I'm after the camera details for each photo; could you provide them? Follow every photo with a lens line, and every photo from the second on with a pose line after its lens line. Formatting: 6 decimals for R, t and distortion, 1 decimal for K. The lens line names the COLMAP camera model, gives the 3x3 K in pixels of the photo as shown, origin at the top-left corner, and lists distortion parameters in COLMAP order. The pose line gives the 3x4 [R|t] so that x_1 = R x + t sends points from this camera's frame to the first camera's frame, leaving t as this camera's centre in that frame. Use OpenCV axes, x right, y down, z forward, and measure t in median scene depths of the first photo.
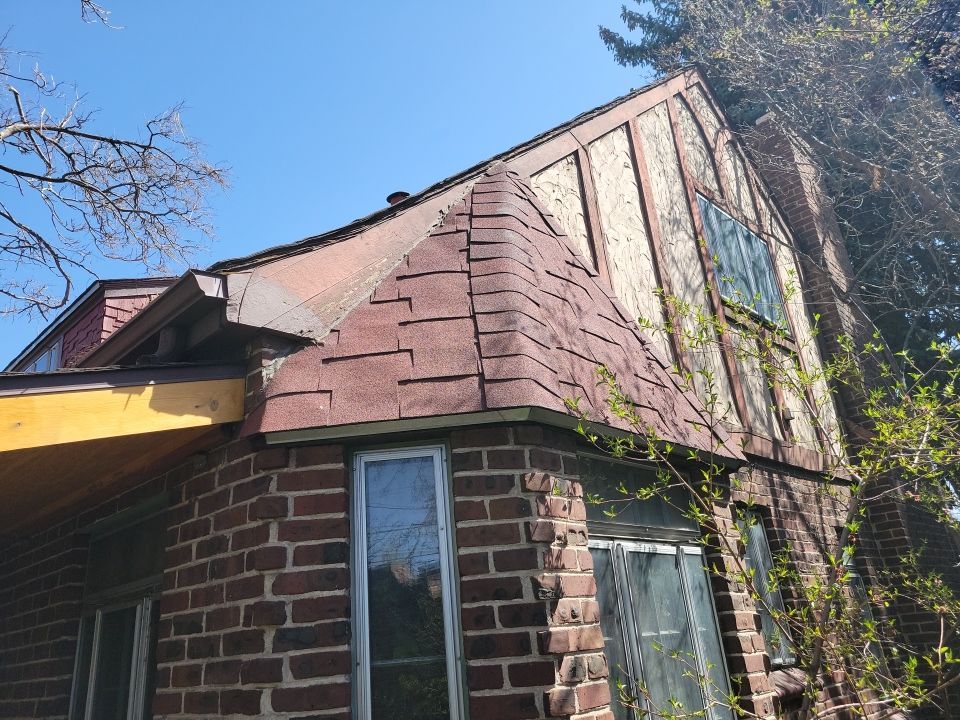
lens RADIAL K [[741.3, 0, 455.8], [0, 741.3, 360.1], [0, 0, 1]] dist [0.090081, -0.039997]
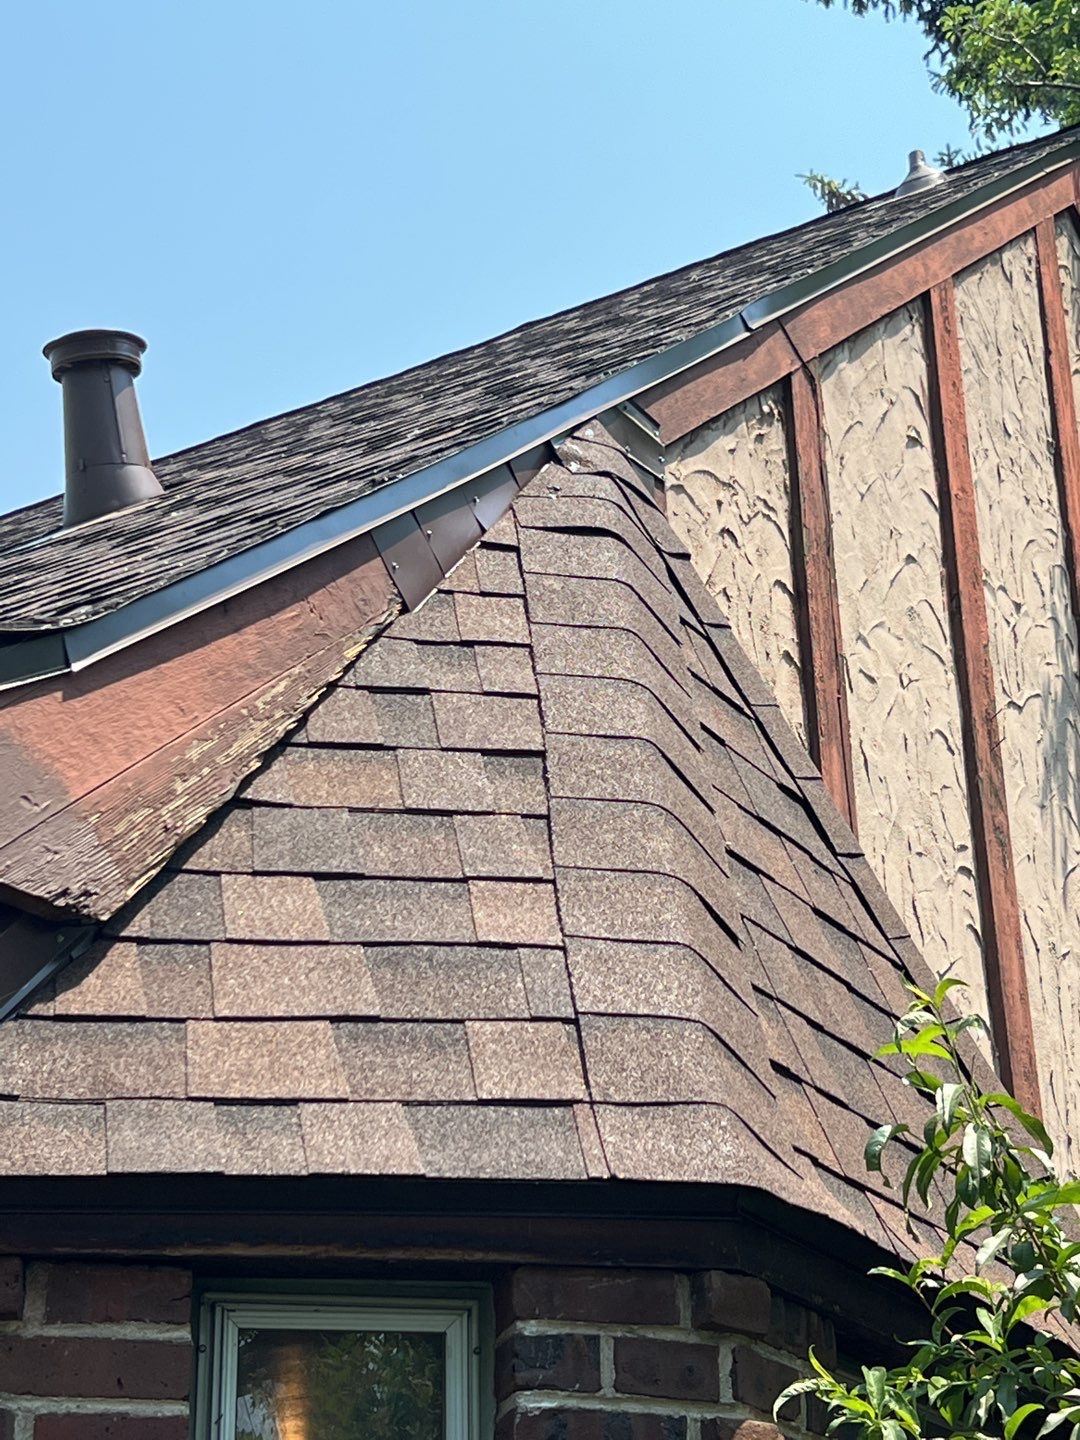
lens RADIAL K [[2922.3, 0, 539.5], [0, 2922.3, 719.5], [0, 0, 1]] dist [0.246623, 0.000000]
pose [[0.970583, 0.153400, 0.185571, -0.284596], [-0.138275, 0.986116, -0.091952, -0.026657], [-0.197100, 0.063587, 0.978319, -0.329203]]
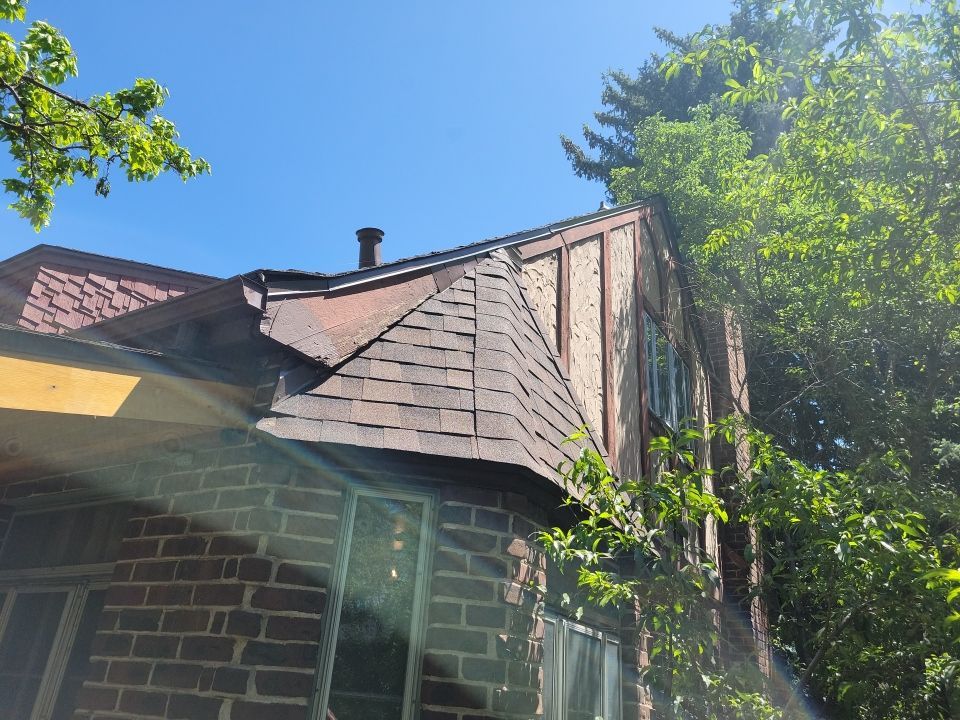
lens RADIAL K [[741.3, 0, 461.5], [0, 741.3, 364.0], [0, 0, 1]] dist [0.090081, -0.039997]
pose [[0.961561, 0.234863, 0.142265, -0.179390], [-0.224076, 0.970605, -0.087836, 0.019291], [-0.158713, 0.052581, 0.985924, -0.060555]]
